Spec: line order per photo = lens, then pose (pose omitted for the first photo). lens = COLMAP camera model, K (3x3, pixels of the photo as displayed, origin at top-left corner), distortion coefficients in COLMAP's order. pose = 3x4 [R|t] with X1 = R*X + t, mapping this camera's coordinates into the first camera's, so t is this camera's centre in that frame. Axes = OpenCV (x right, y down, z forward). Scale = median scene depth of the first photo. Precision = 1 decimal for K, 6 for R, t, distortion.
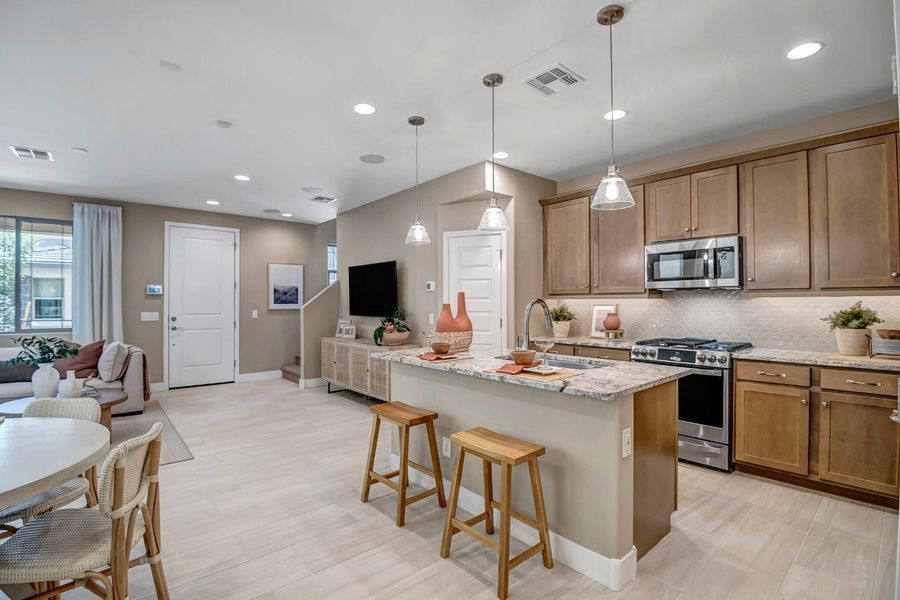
lens RADIAL K [[418.9, 0, 450.7], [0, 418.9, 296.2], [0, 0, 1]] dist [0.000020, -0.000188]
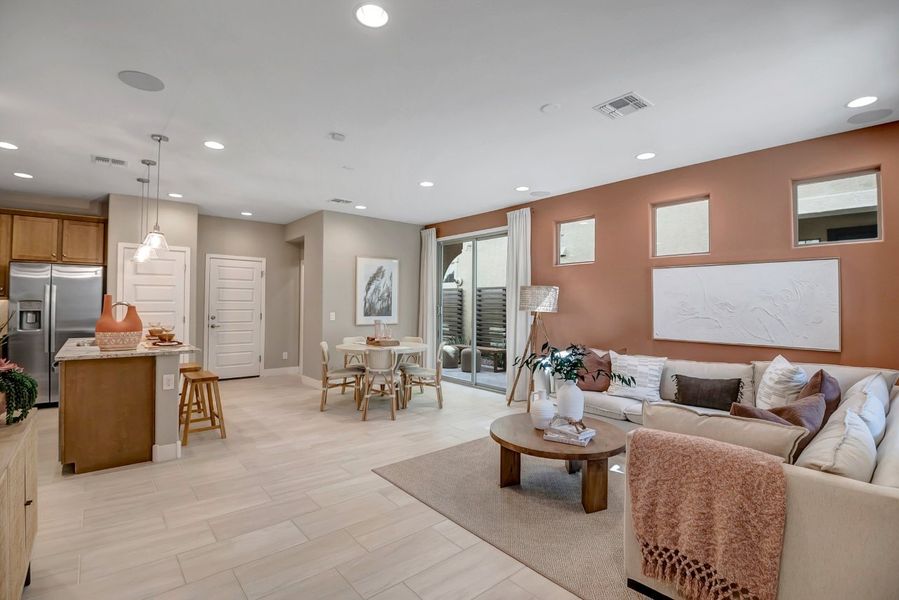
lens RADIAL K [[418.4, 0, 450.2], [0, 418.4, 296.2], [0, 0, 1]] dist [0.000020, -0.000188]
pose [[-0.999874, -0.000777, 0.015843, -0.863329], [-0.001215, 0.999616, -0.027686, 0.022487], [-0.015815, -0.027702, -0.999491, 2.080271]]
